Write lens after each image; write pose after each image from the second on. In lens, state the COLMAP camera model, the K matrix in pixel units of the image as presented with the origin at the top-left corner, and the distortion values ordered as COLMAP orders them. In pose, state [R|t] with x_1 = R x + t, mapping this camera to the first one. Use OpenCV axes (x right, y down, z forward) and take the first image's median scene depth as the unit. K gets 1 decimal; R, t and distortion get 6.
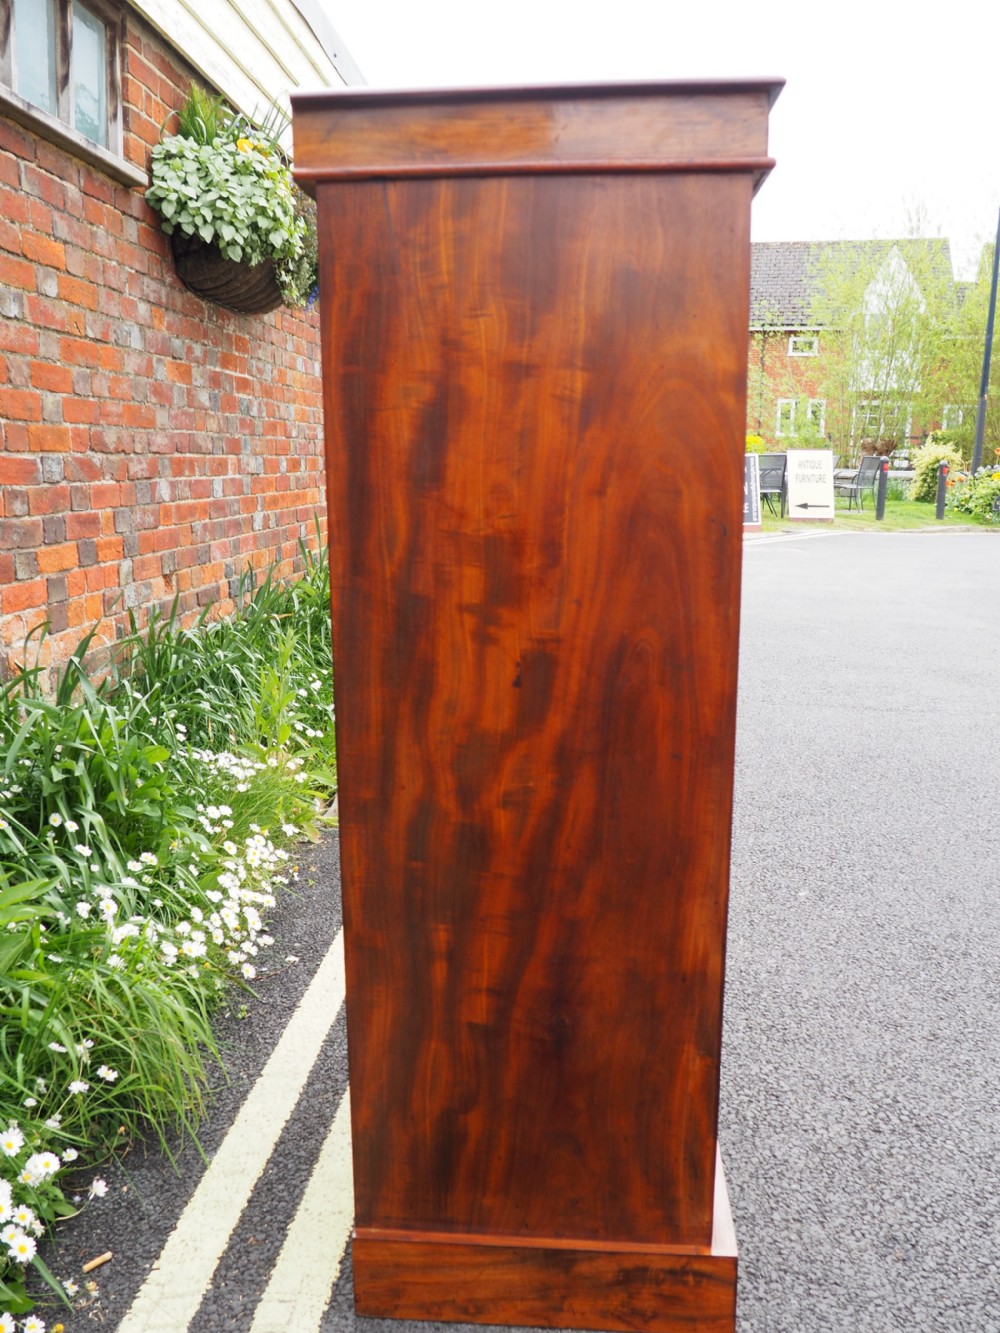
lens RADIAL K [[1127.3, 0, 504.0], [0, 1127.3, 659.9], [0, 0, 1]] dist [-0.048284, 0.021717]
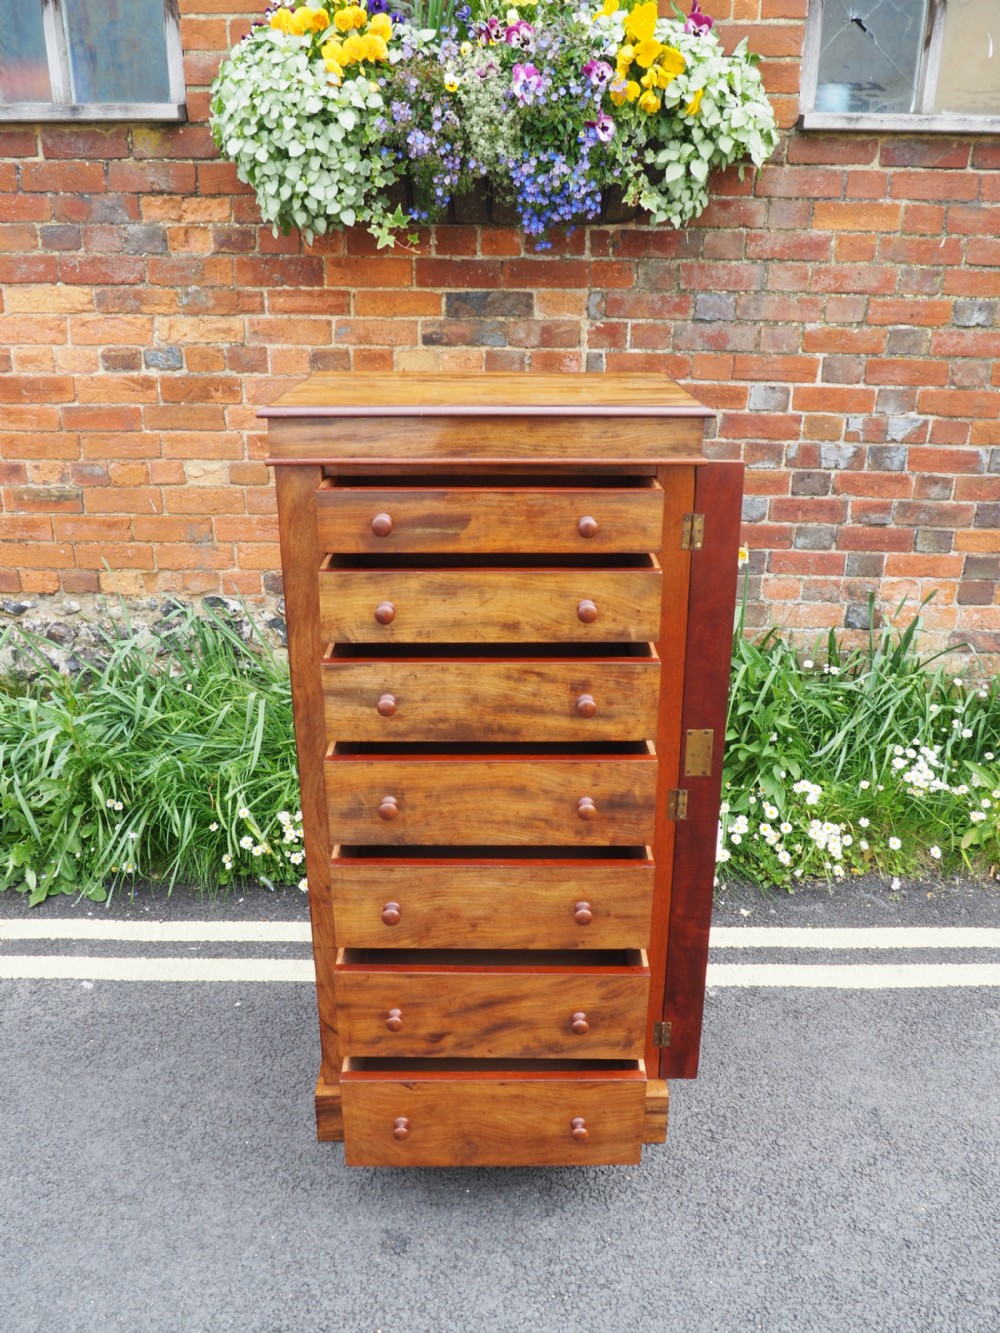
lens RADIAL K [[1127.3, 0, 495.3], [0, 1127.3, 668.5], [0, 0, 1]] dist [-0.048284, 0.021717]
pose [[0.080101, 0.370625, -0.925322, 0.558998], [-0.189180, 0.917085, 0.350950, -0.241681], [0.978670, 0.146941, 0.143574, 0.347914]]
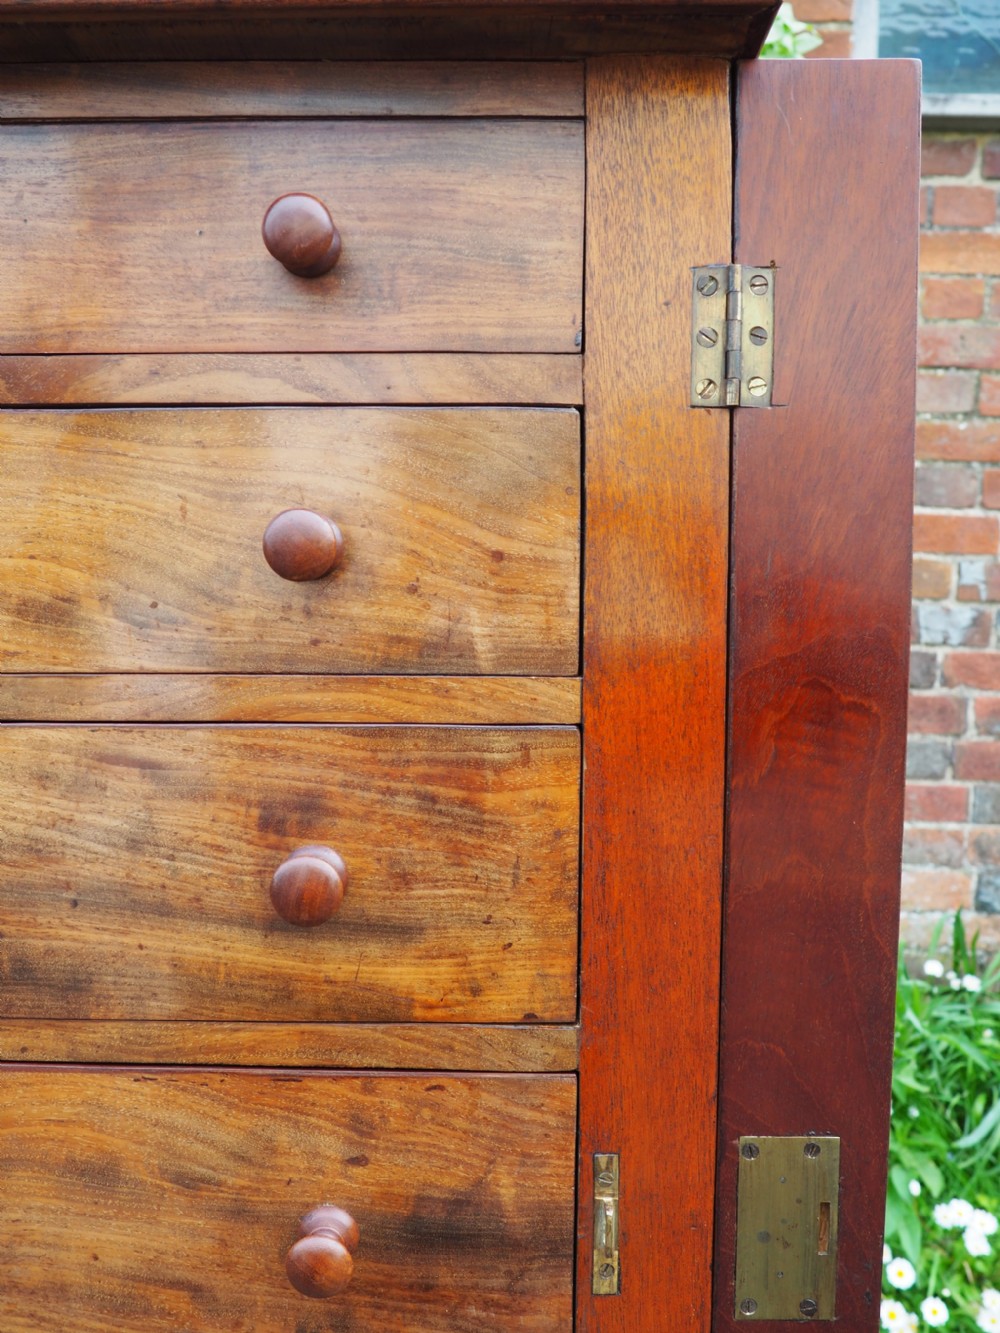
lens RADIAL K [[1127.3, 0, 490.0], [0, 1127.3, 672.2], [0, 0, 1]] dist [-0.048284, 0.021717]
pose [[0.057621, 0.094695, -0.993837, 0.205024], [-0.198547, 0.976693, 0.081550, -0.102624], [0.978396, 0.192624, 0.075080, 0.469277]]
